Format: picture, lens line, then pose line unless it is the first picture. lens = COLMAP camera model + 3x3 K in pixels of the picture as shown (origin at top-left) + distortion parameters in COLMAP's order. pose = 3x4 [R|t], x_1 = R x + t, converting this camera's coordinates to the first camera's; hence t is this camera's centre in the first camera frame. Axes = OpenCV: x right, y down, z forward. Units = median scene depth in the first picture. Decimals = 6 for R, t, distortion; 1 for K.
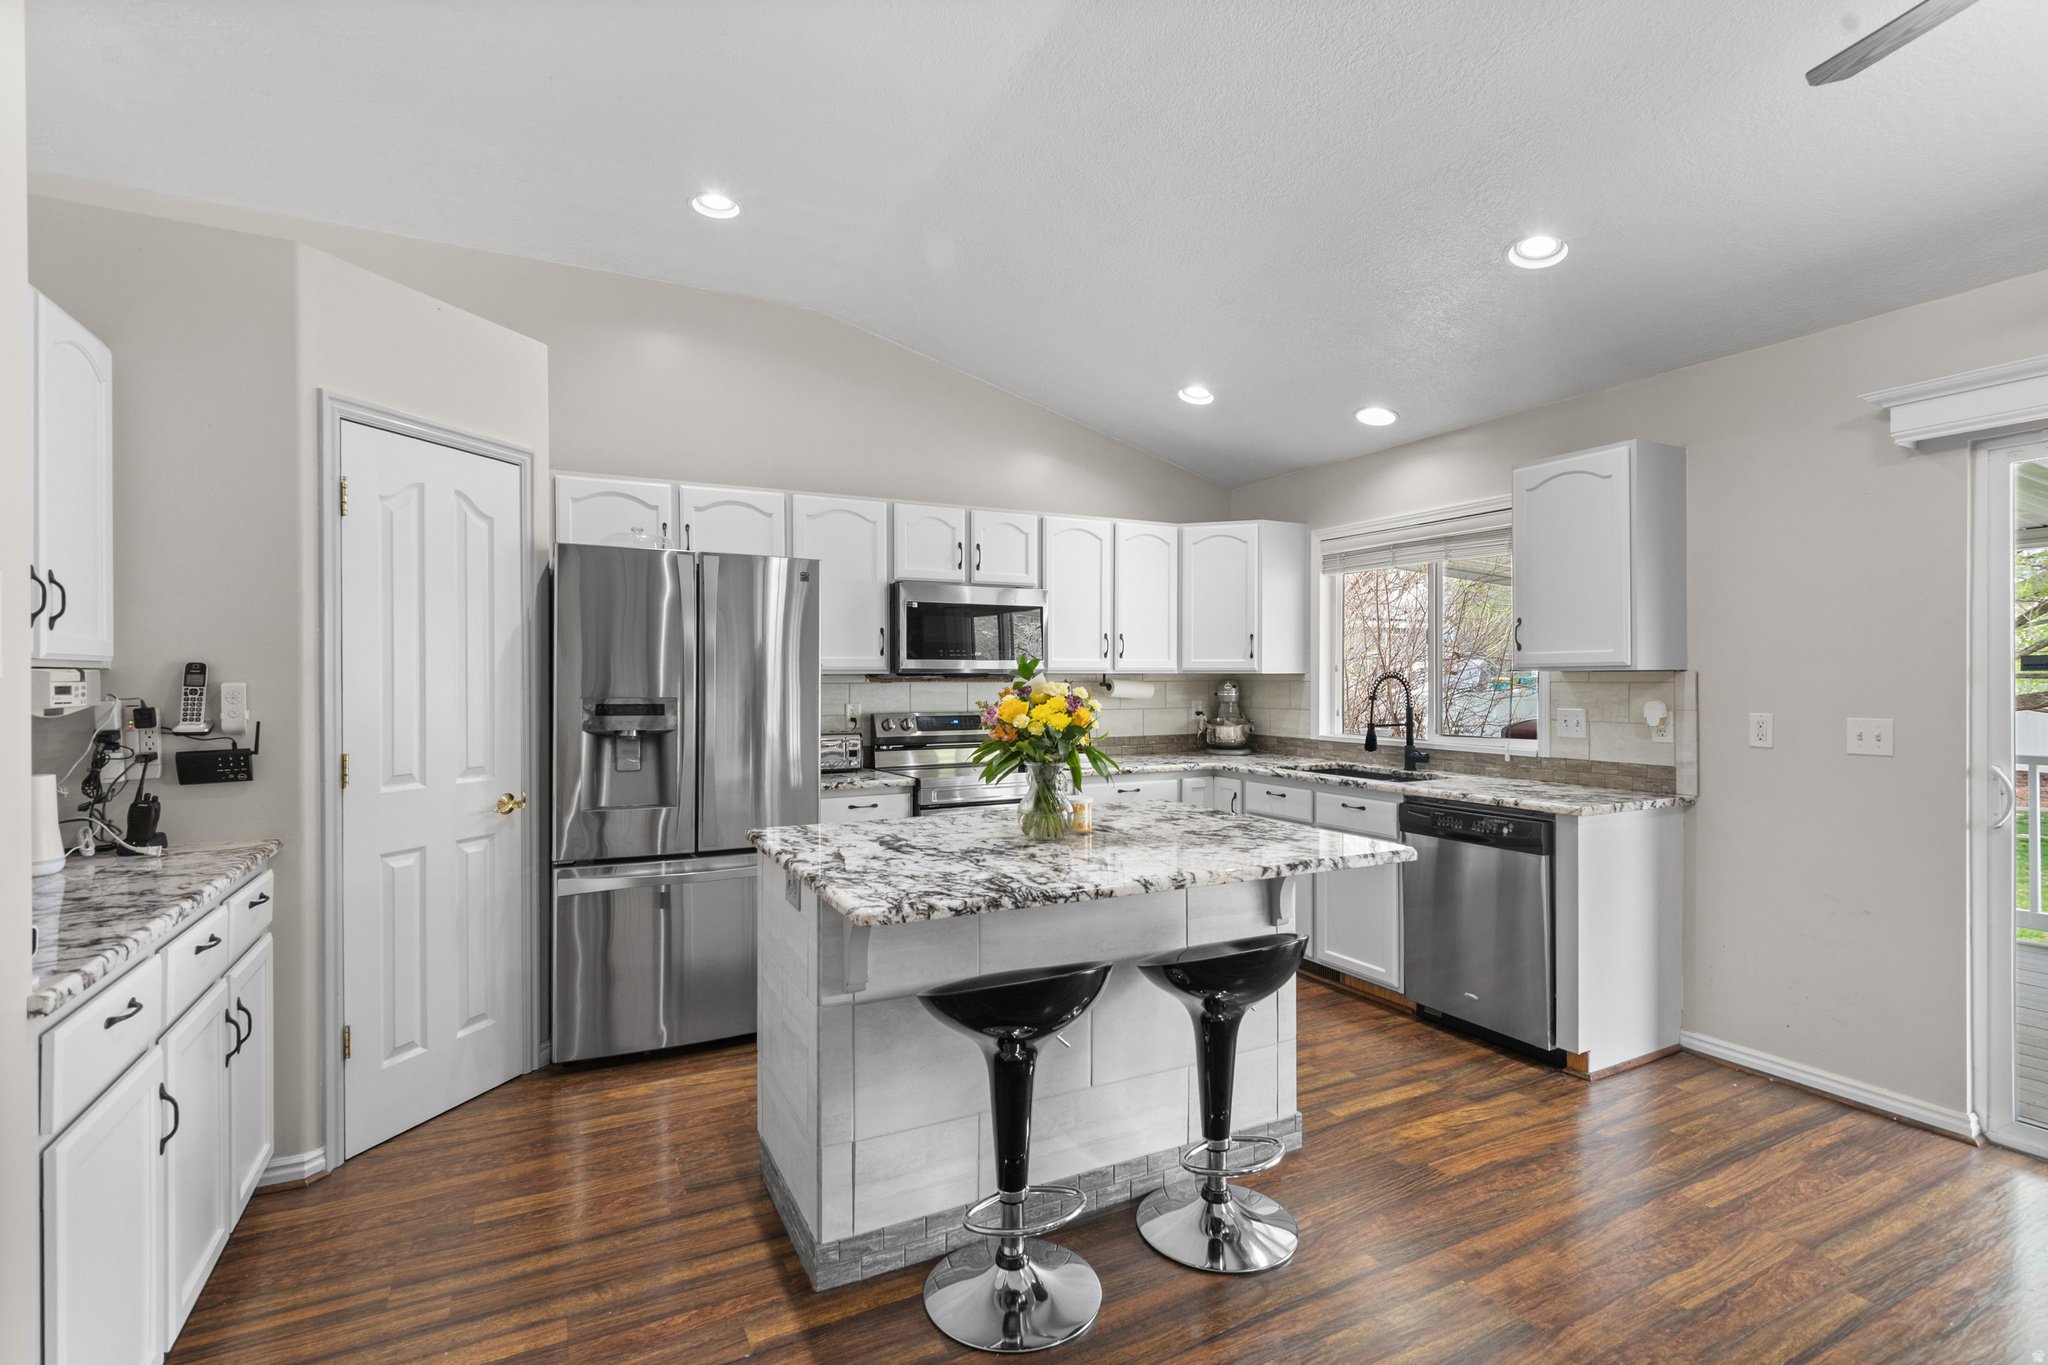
lens RADIAL K [[953.4, 0, 1019.6], [0, 953.4, 680.9], [0, 0, 1]] dist [0.001470, -0.001488]
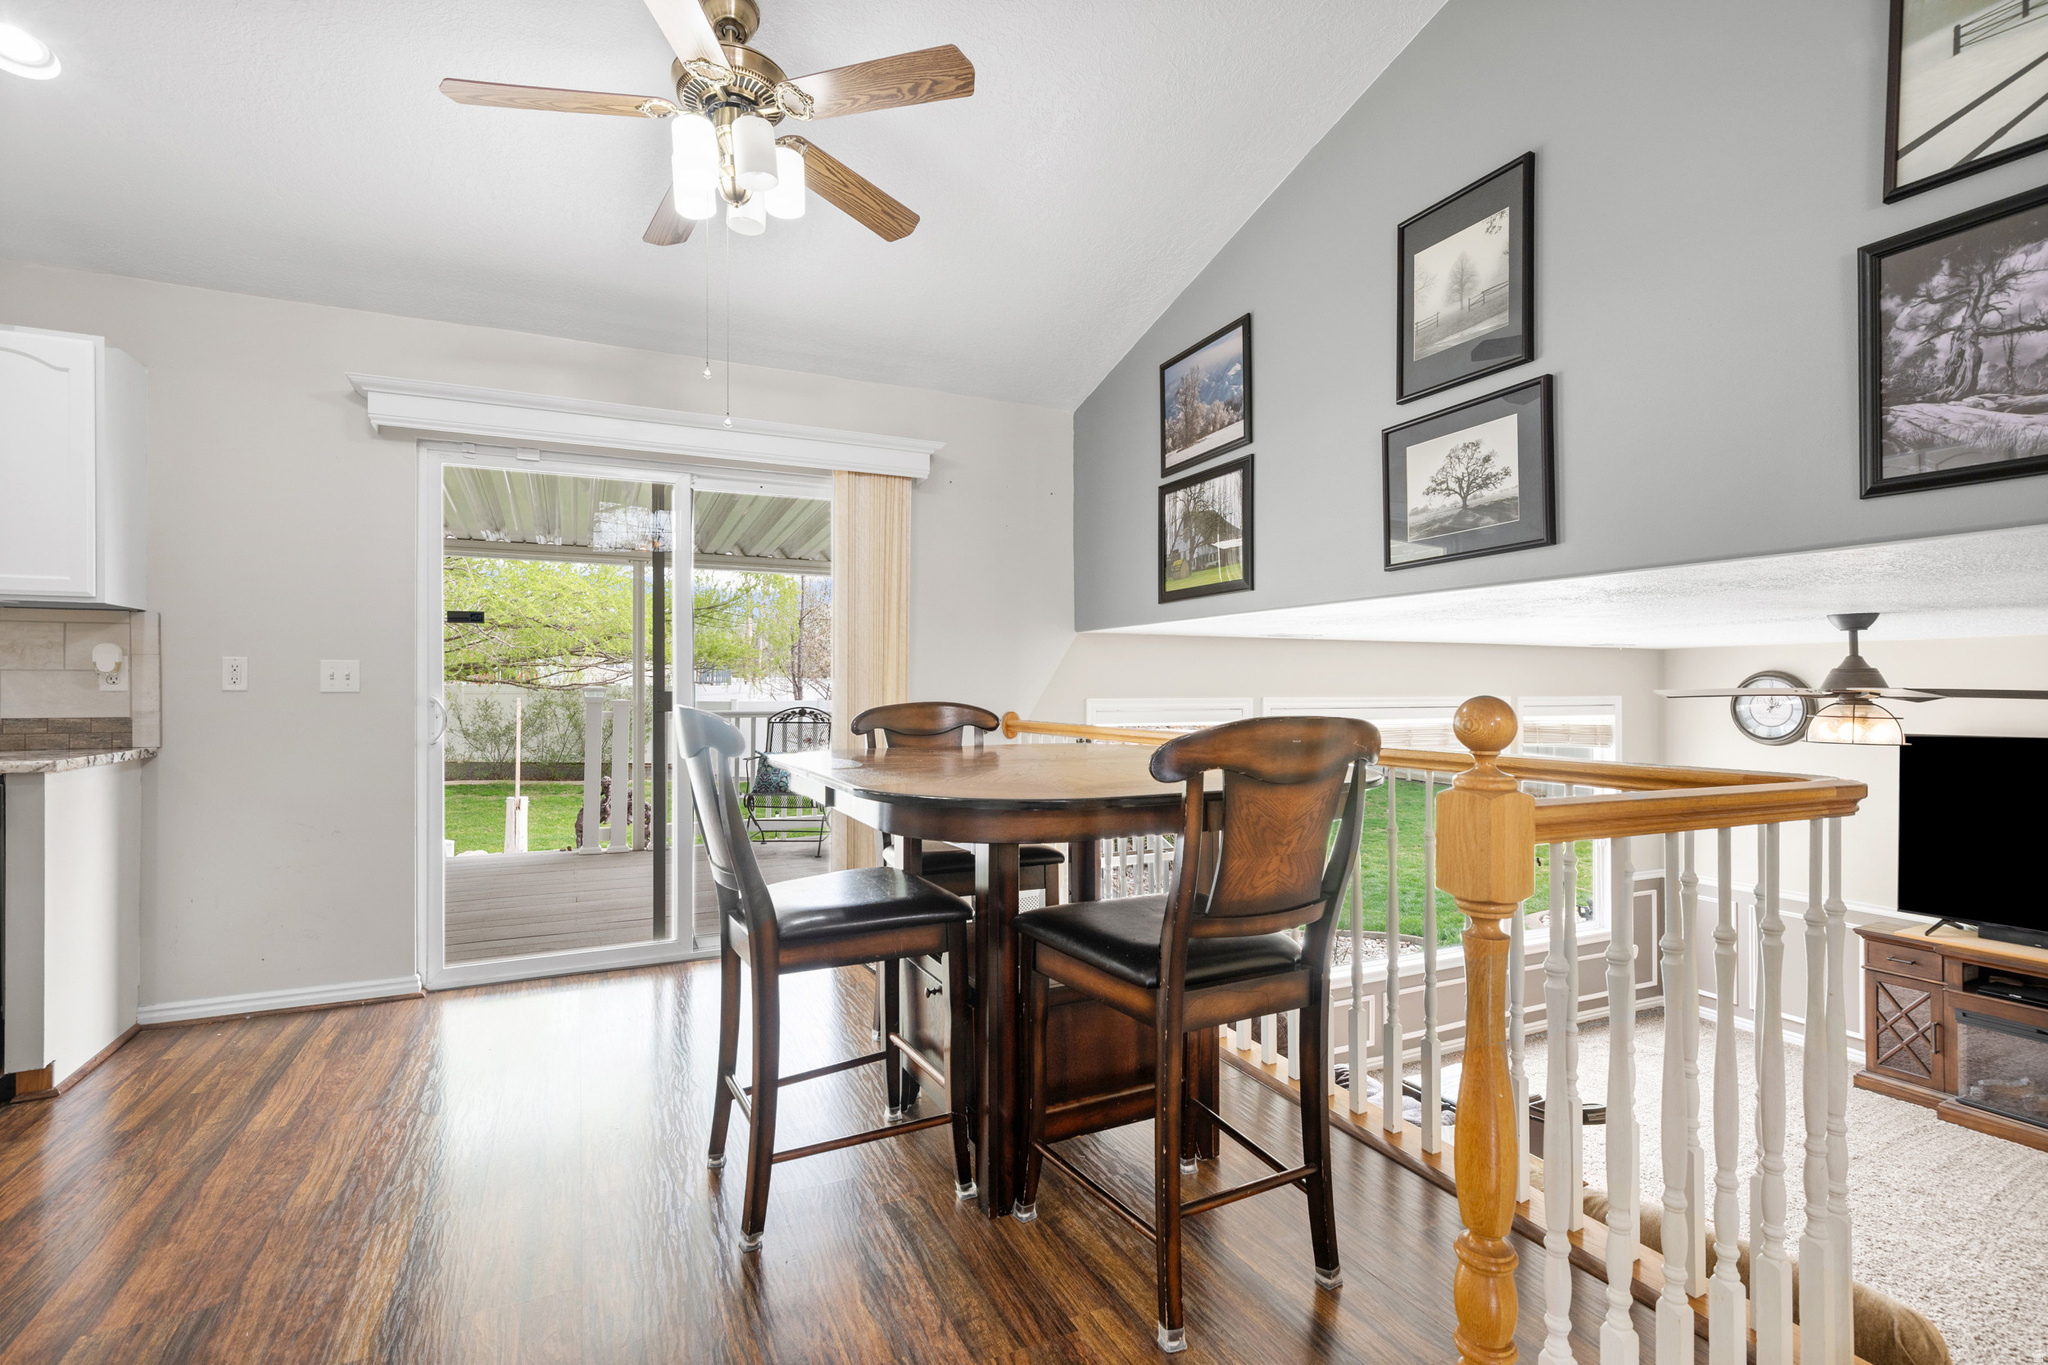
lens RADIAL K [[934.6, 0, 1016.6], [0, 934.6, 686.7], [0, 0, 1]] dist [0.002549, -0.001603]
pose [[0.037360, 0.006205, 0.999283, -0.172864], [0.002152, 0.999978, -0.006290, 0.072734], [-0.999300, 0.002385, 0.037345, 0.142276]]
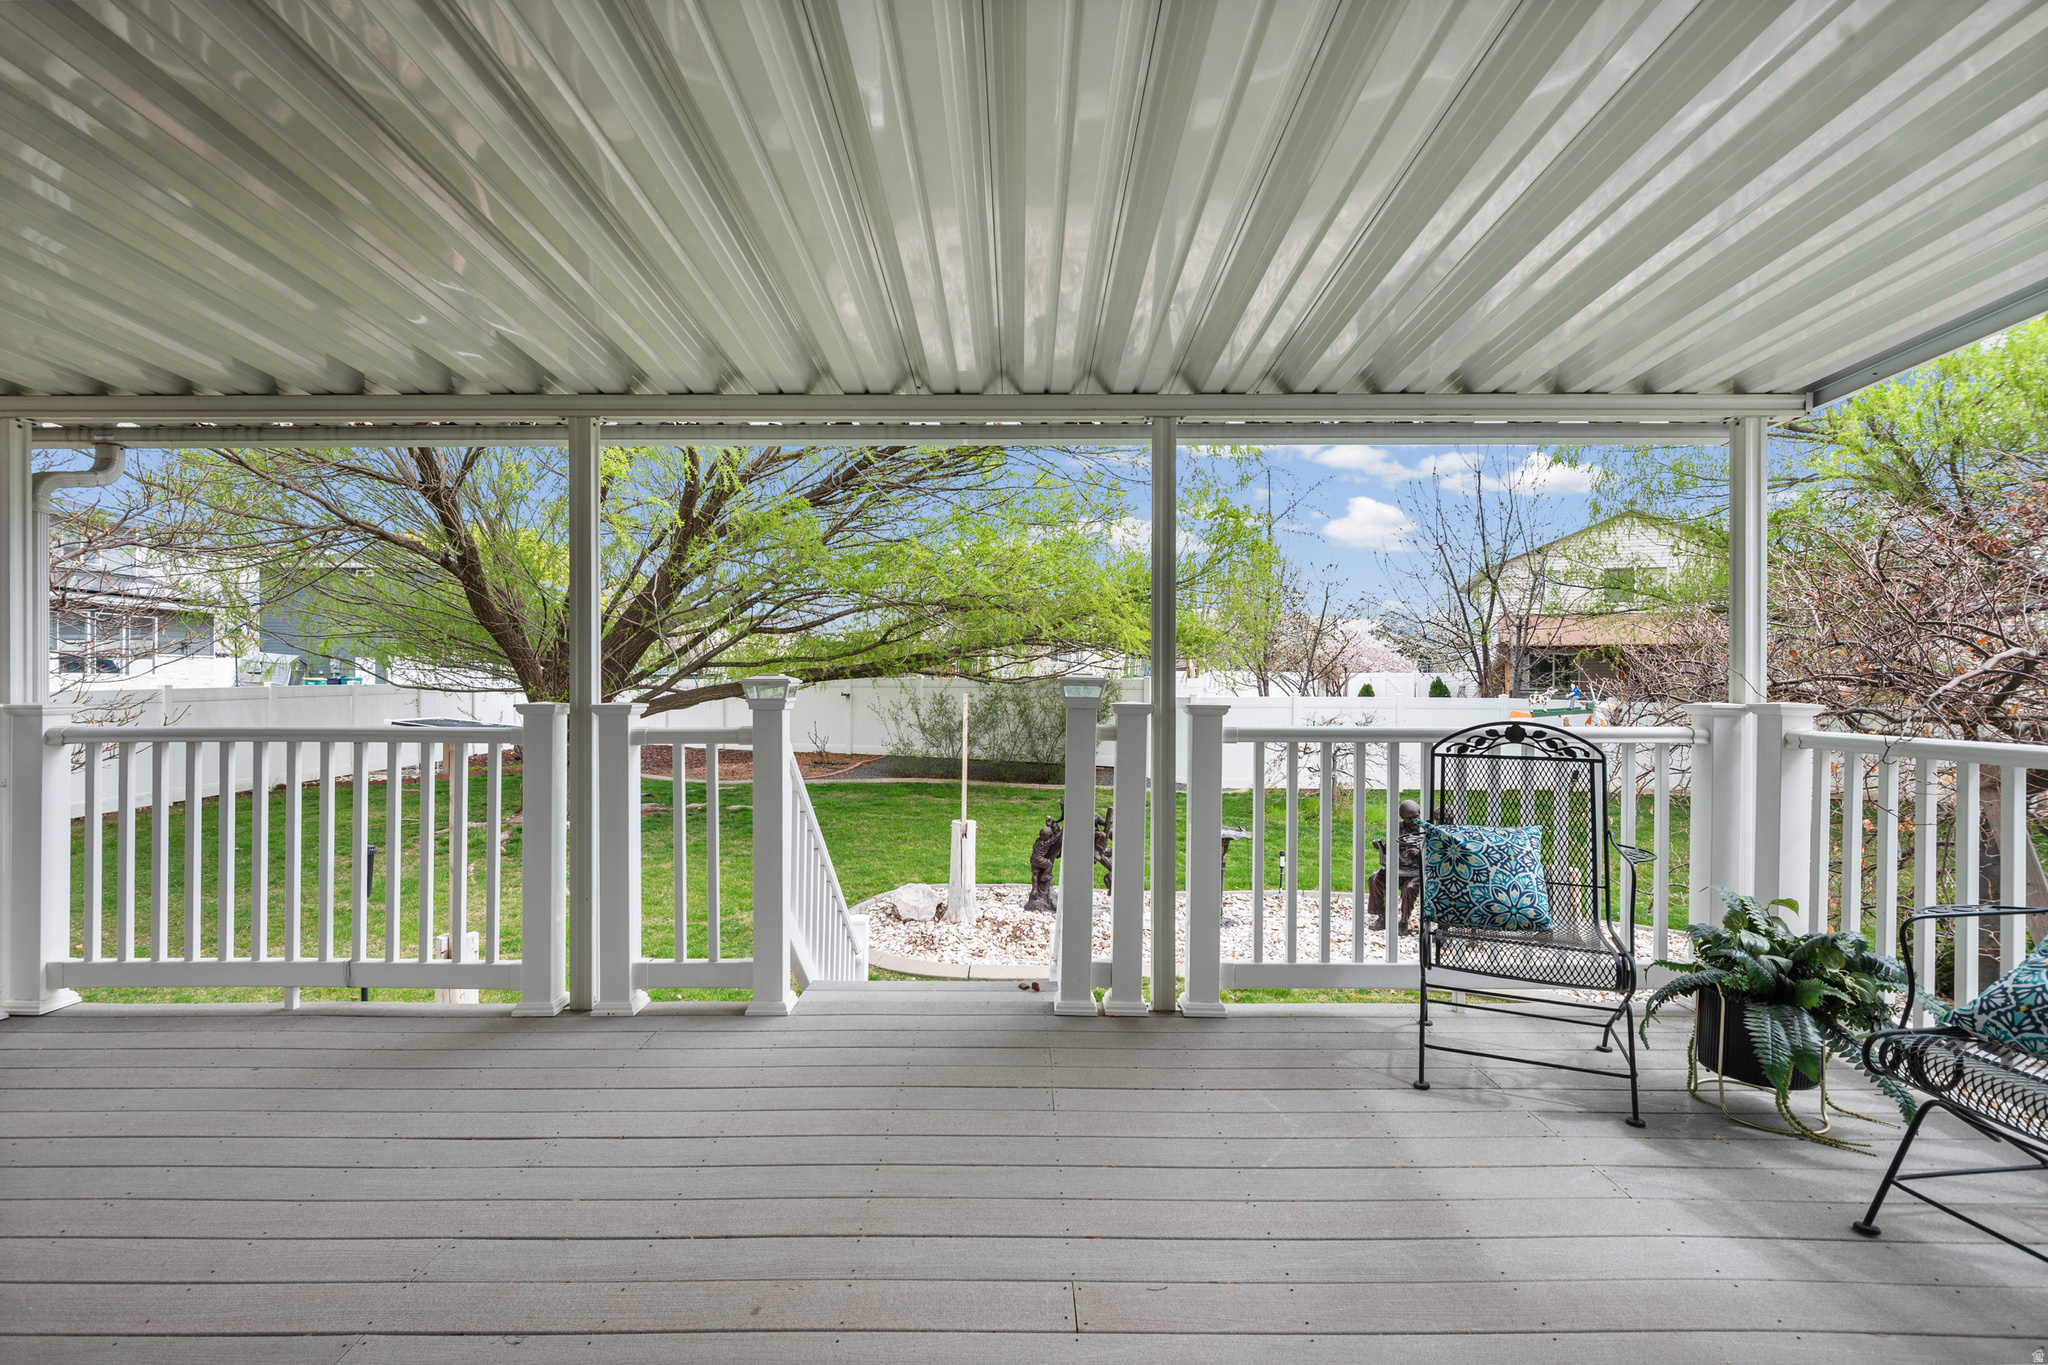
lens RADIAL K [[934.6, 0, 1016.6], [0, 934.6, 686.7], [0, 0, 1]] dist [0.002549, -0.001603]
pose [[0.464430, 0.000488, 0.885610, 0.885062], [-0.000556, 1.000000, -0.000259, 0.070616], [-0.885610, -0.000372, 0.464430, 0.723256]]
